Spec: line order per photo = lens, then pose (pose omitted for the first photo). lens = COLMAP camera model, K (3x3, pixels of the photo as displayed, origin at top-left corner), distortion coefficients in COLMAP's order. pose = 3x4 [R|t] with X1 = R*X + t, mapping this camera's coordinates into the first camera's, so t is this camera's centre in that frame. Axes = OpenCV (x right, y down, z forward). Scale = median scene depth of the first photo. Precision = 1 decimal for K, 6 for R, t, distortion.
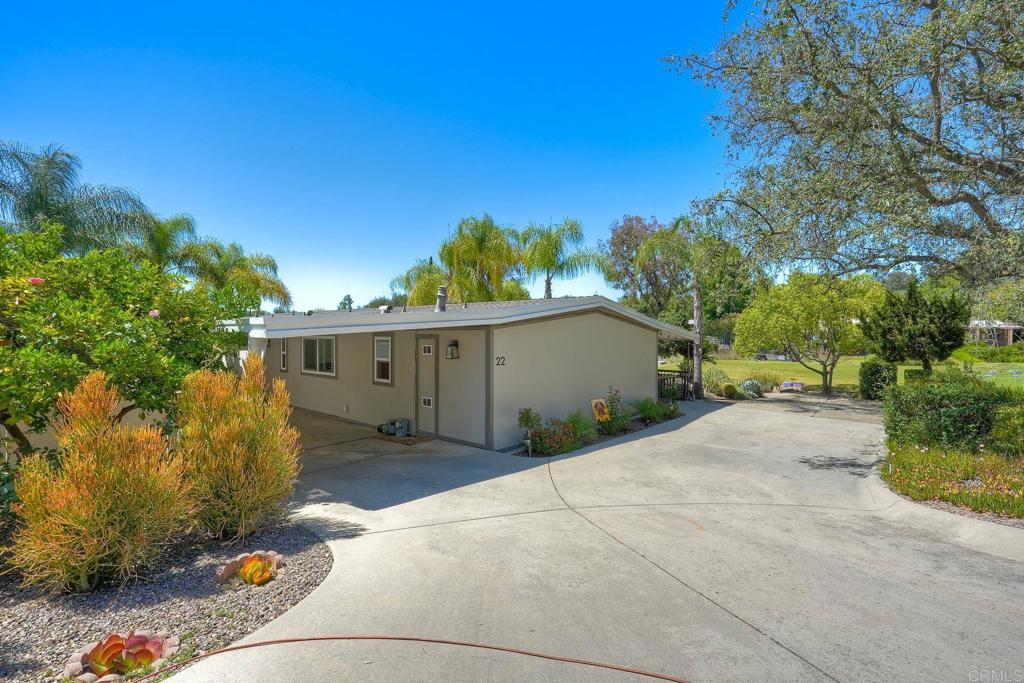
lens RADIAL K [[470.1, 0, 507.5], [0, 470.1, 343.1], [0, 0, 1]] dist [-0.010165, 0.004892]
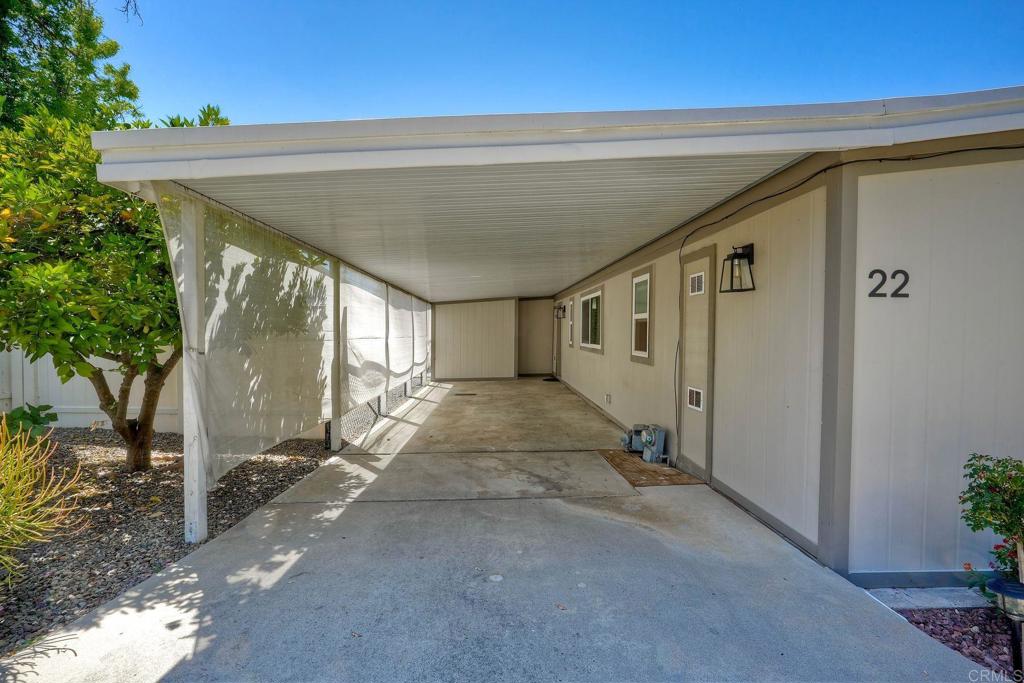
lens RADIAL K [[470.1, 0, 507.5], [0, 470.1, 343.1], [0, 0, 1]] dist [-0.010165, 0.004892]
pose [[0.703098, 0.022877, -0.710725, 0.025249], [-0.019668, 0.999726, 0.012723, 0.070060], [0.710821, 0.005032, 0.703355, 0.548922]]
